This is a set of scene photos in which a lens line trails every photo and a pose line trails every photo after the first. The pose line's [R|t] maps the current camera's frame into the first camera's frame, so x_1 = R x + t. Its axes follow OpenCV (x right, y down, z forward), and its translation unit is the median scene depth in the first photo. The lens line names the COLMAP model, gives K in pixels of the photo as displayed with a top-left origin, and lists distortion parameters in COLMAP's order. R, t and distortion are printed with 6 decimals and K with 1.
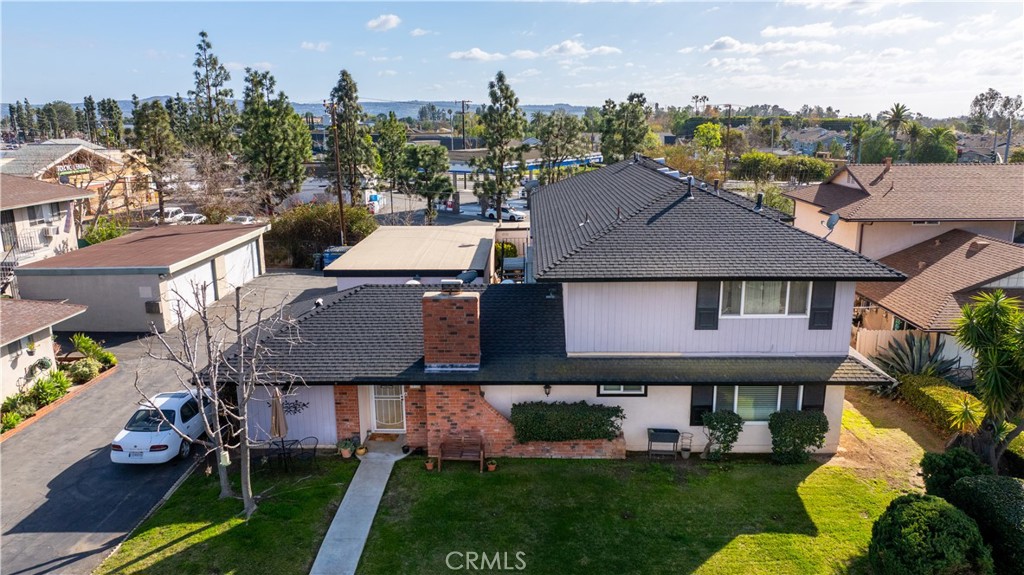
lens RADIAL K [[709.8, 0, 511.3], [0, 709.8, 290.4], [0, 0, 1]] dist [-0.027513, 0.031839]
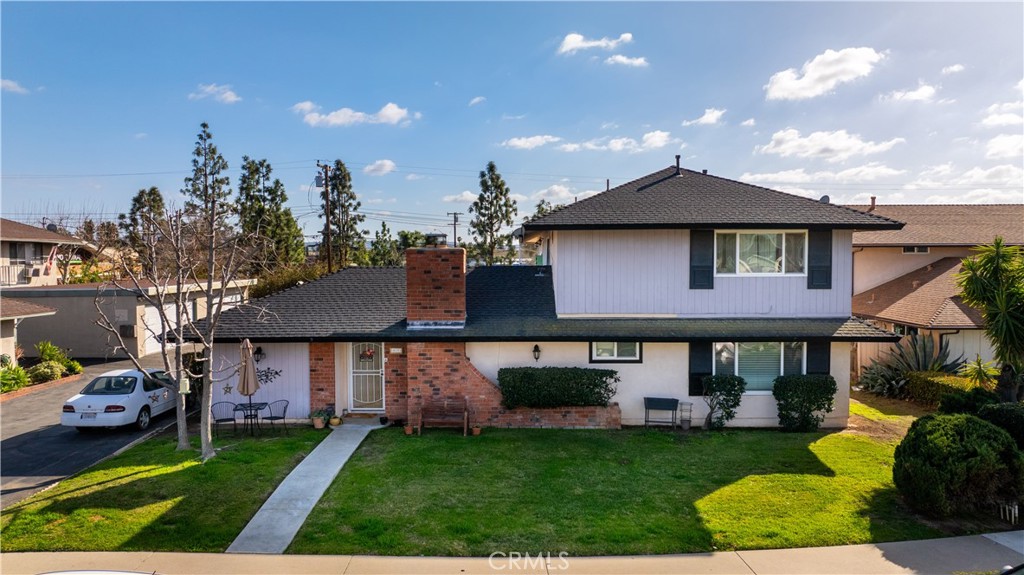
lens RADIAL K [[709.8, 0, 511.7], [0, 709.8, 293.9], [0, 0, 1]] dist [-0.027513, 0.031839]
pose [[0.999886, 0.005297, 0.014107, 0.004103], [-0.002638, 0.983260, -0.182189, 0.234963], [-0.014836, 0.182131, 0.983162, 0.059747]]
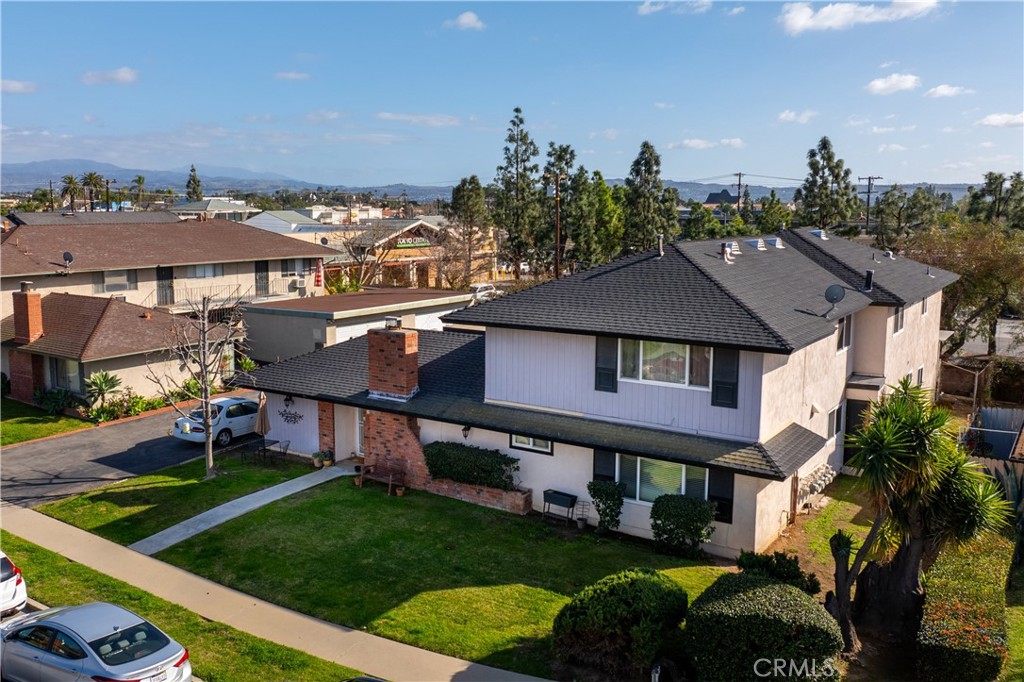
lens RADIAL K [[872.7, 0, 481.3], [0, 872.7, 333.7], [0, 0, 1]] dist [-0.016095, -0.005572]
pose [[0.833351, 0.085890, -0.546031, 0.752716], [-0.135158, 0.989530, -0.050625, 0.059888], [0.535966, 0.115988, 0.836234, -0.061920]]
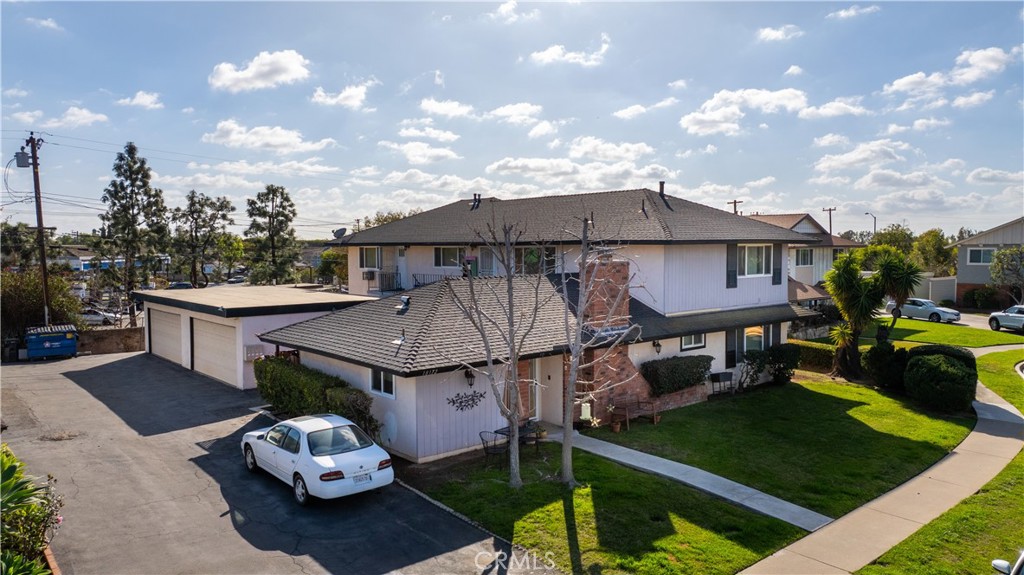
lens RADIAL K [[709.8, 0, 510.9], [0, 709.8, 290.2], [0, 0, 1]] dist [-0.027513, 0.031839]
pose [[0.742486, -0.036670, 0.668857, -0.874370], [0.154138, 0.981059, -0.117320, 0.146375], [-0.651886, 0.190205, 0.734075, 0.313320]]
